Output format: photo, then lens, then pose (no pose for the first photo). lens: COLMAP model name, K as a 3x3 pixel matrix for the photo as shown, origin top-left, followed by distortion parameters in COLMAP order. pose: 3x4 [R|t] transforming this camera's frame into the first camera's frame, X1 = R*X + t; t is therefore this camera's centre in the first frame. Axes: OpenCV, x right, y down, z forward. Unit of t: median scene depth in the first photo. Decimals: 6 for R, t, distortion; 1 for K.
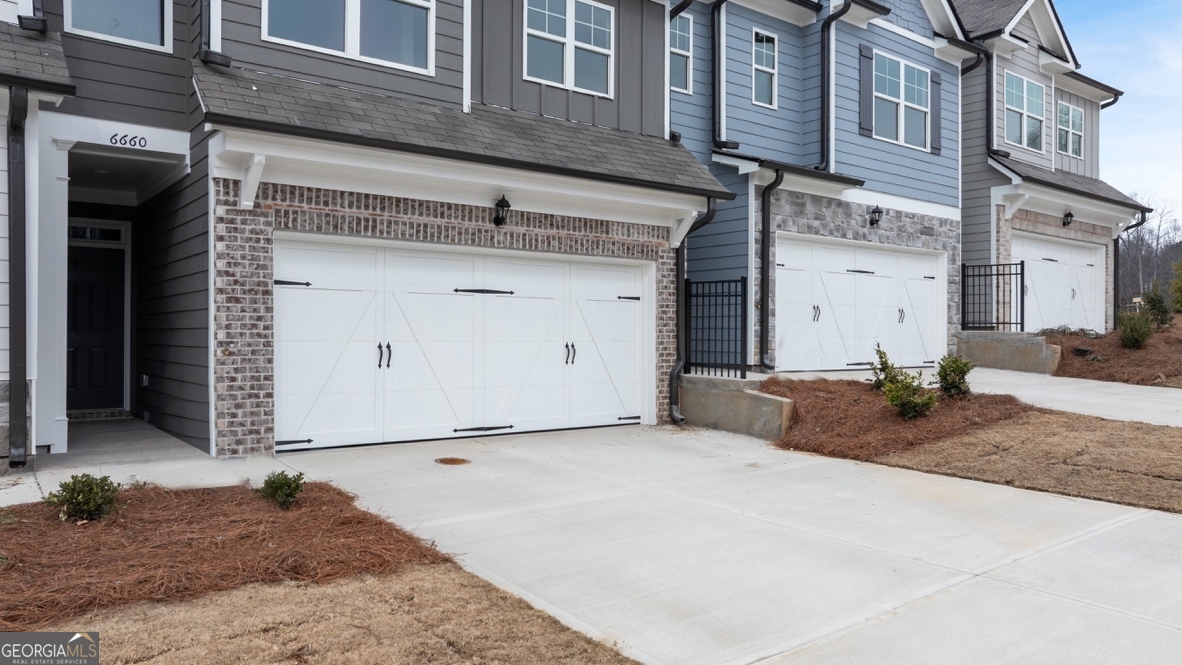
lens RADIAL K [[830.9, 0, 590.4], [0, 830.9, 336.5], [0, 0, 1]] dist [-0.014571, 0.000558]
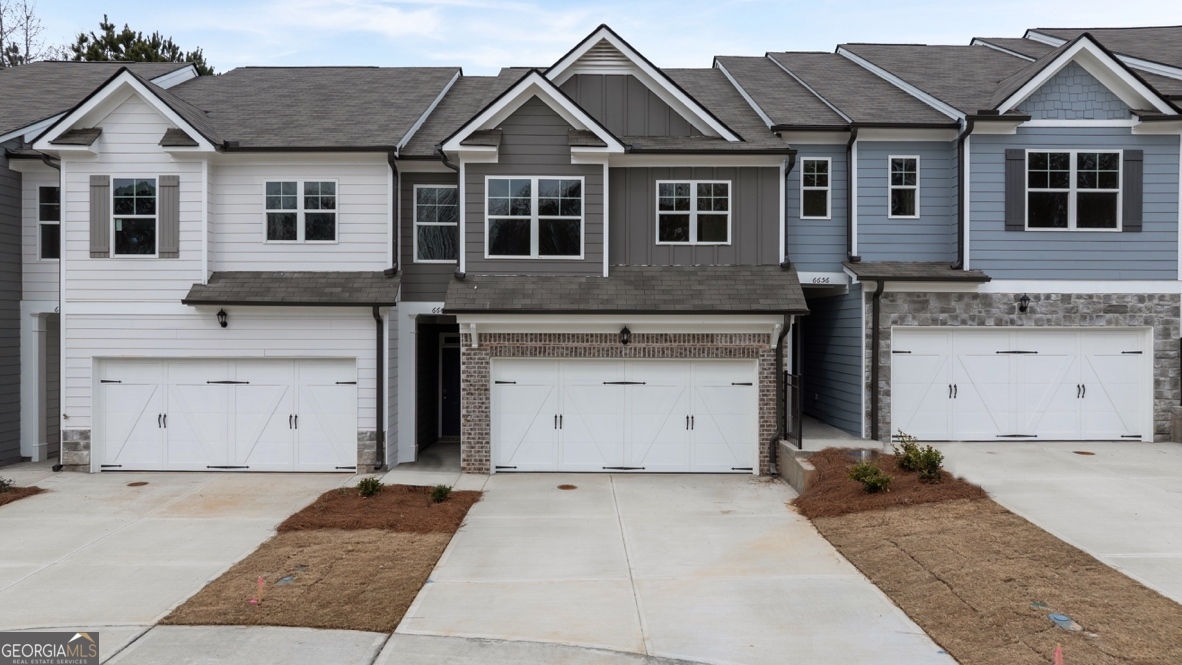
lens RADIAL K [[828.1, 0, 591.0], [0, 828.1, 332.5], [0, 0, 1]] dist [-0.012974, -0.002648]
pose [[0.792846, -0.000597, -0.609422, 0.712757], [-0.001298, 0.999996, -0.002668, -0.131802], [0.609420, 0.002906, 0.792842, -0.279723]]
